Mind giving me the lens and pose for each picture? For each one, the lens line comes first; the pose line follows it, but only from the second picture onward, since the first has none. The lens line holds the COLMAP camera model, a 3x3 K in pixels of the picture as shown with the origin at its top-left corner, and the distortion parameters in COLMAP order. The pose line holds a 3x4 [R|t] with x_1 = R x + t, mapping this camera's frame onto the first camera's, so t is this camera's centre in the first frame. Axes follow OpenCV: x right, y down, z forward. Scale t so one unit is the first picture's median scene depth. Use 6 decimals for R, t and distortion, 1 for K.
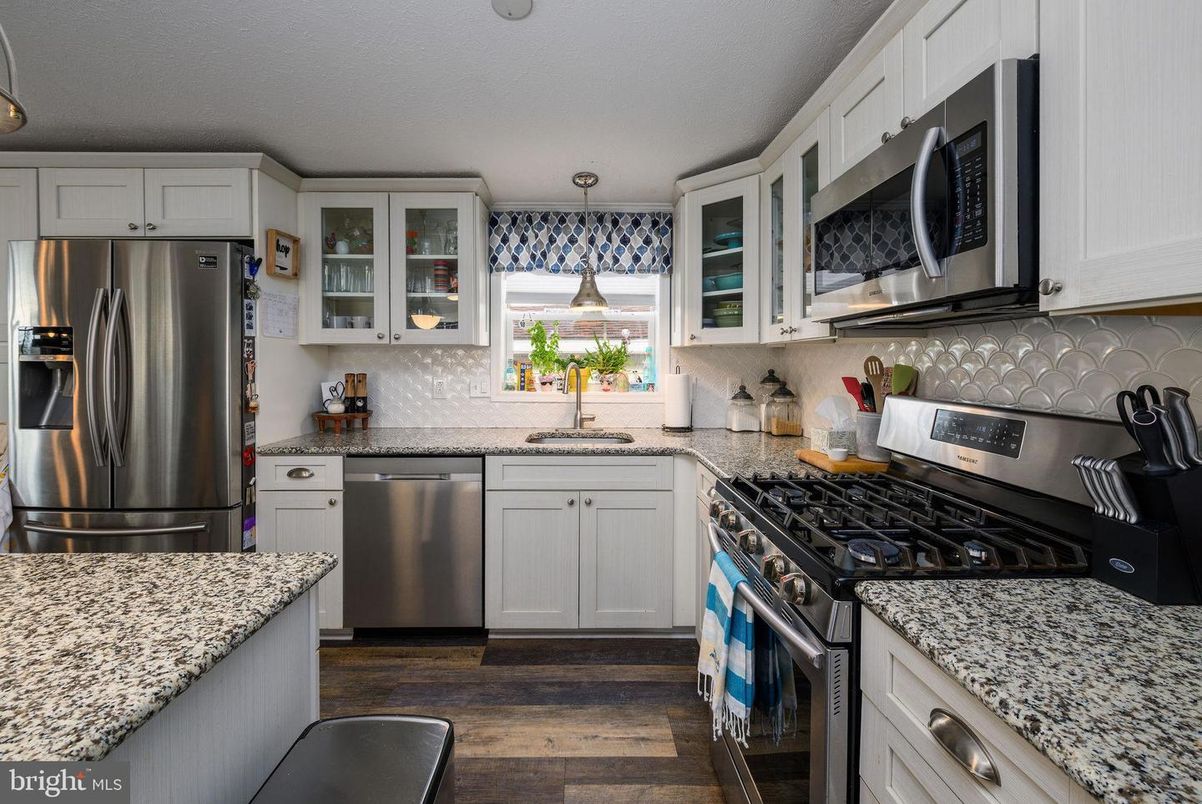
lens RADIAL K [[513.0, 0, 599.1], [0, 513.0, 365.4], [0, 0, 1]] dist [-0.000057, -0.000130]
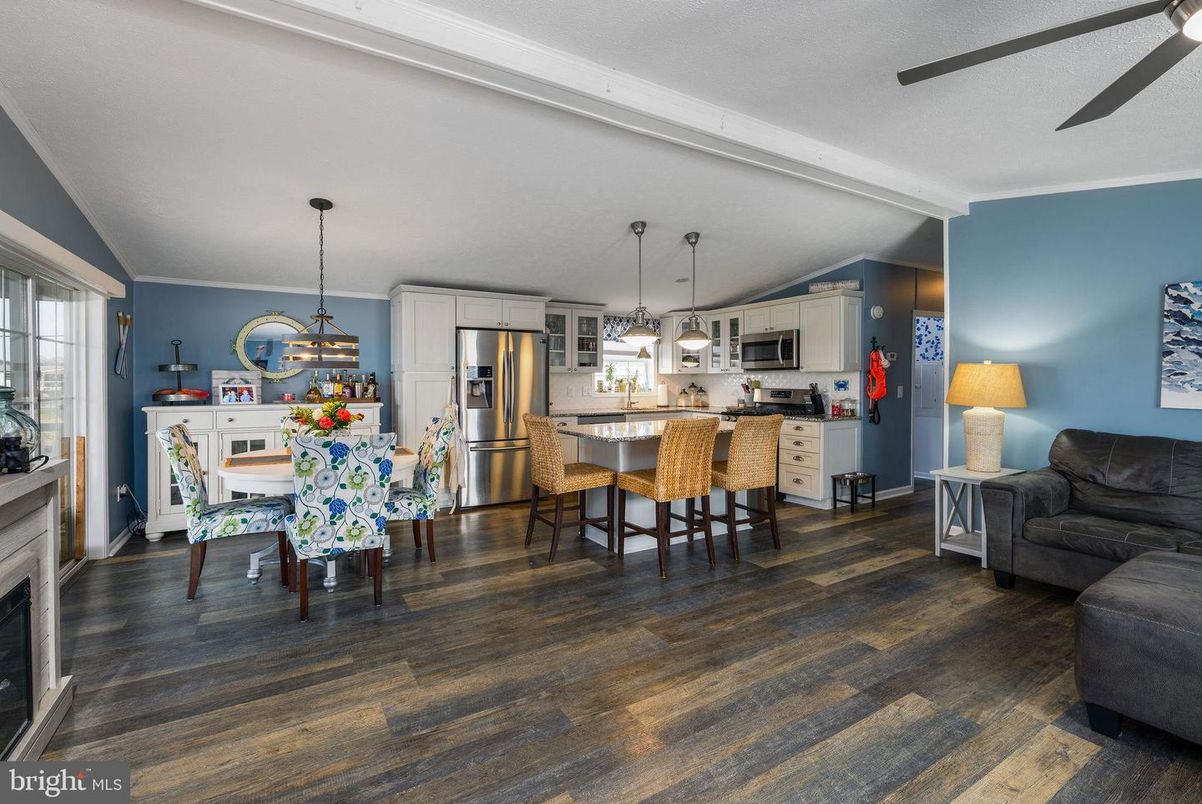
lens RADIAL K [[513.5, 0, 545.1], [0, 513.5, 382.2], [0, 0, 1]] dist [-0.000117, 0.000028]
pose [[0.907458, -0.005379, 0.420107, -1.794128], [0.005700, 0.999984, 0.000490, 0.002235], [-0.420103, 0.001950, 0.907474, -1.313539]]
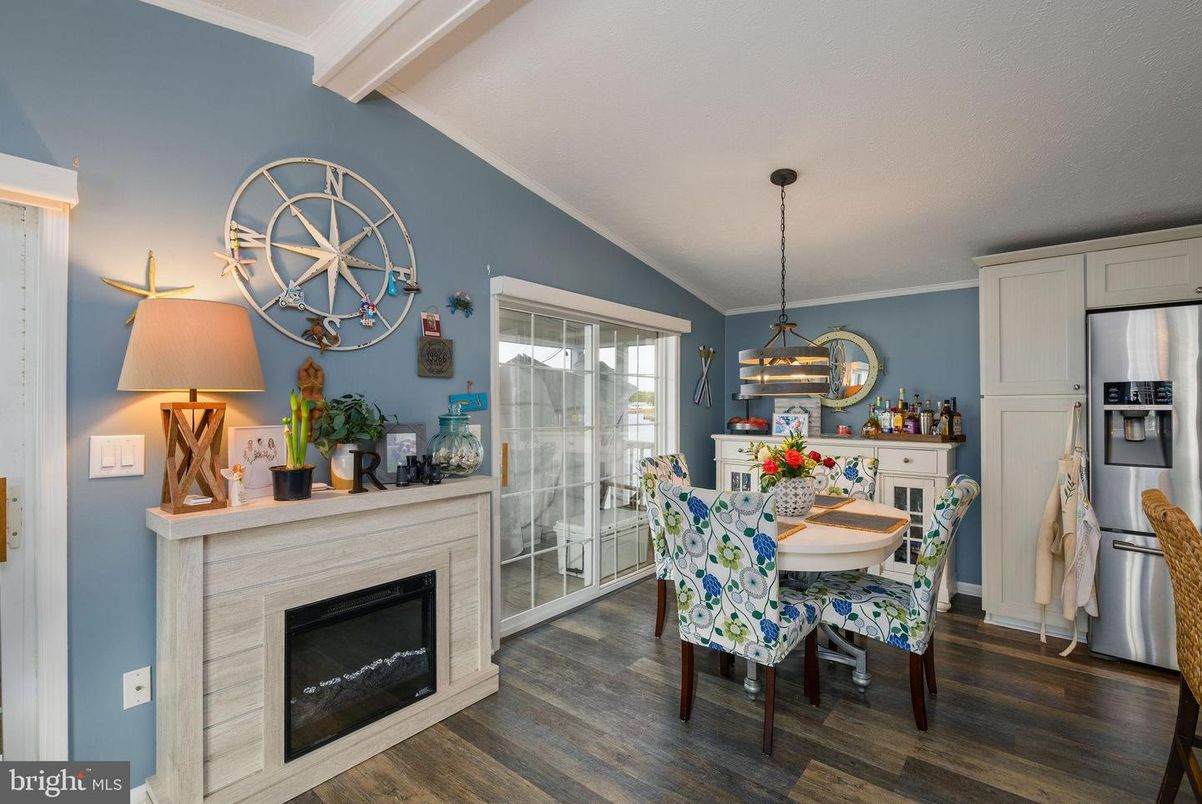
lens RADIAL K [[551.9, 0, 578.7], [0, 551.9, 403.1], [0, 0, 1]] dist [0.000615, 0.000185]
pose [[0.770789, -0.008873, -0.637029, -1.276033], [-0.001383, 0.999877, -0.015601, -0.001632], [0.637089, 0.012906, 0.770682, -0.854575]]
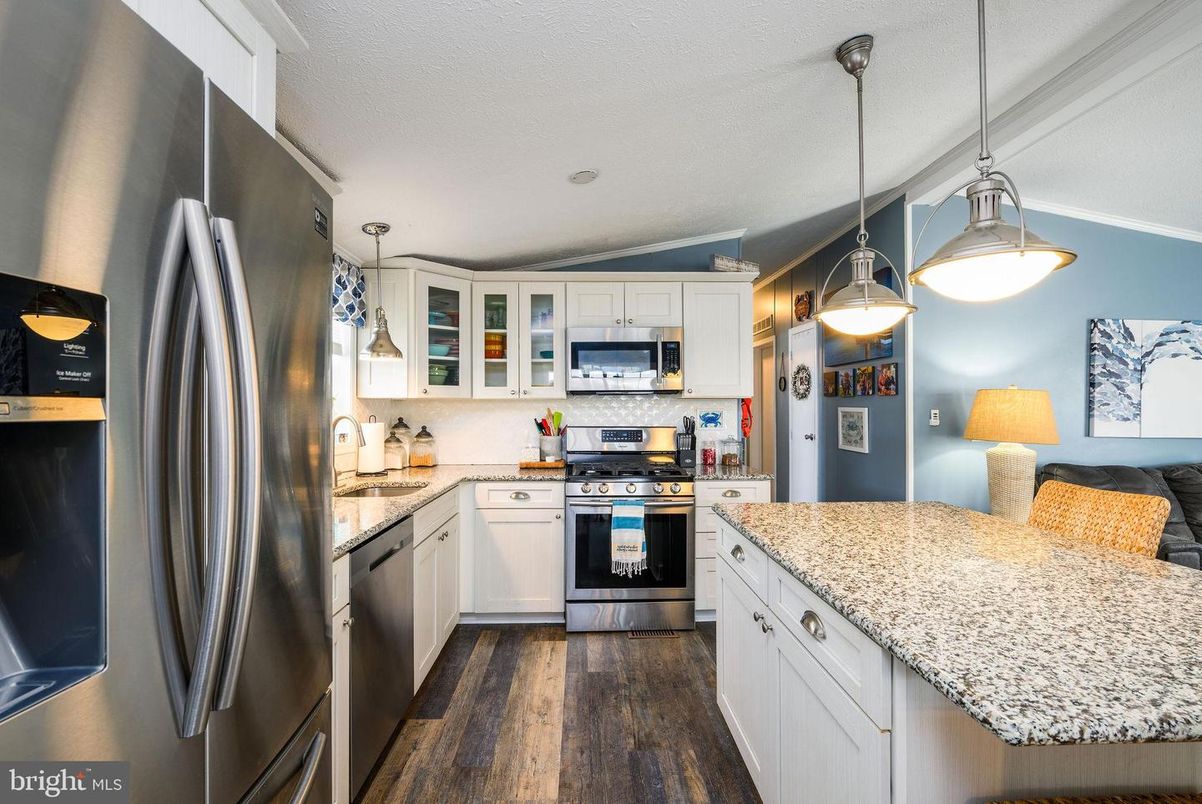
lens RADIAL K [[551.9, 0, 578.7], [0, 551.9, 403.1], [0, 0, 1]] dist [0.000615, 0.000185]
pose [[0.004073, 0.005799, 0.999975, -1.251041], [0.009485, 0.999938, -0.005837, -0.018078], [-0.999947, 0.009508, 0.004017, 0.694864]]
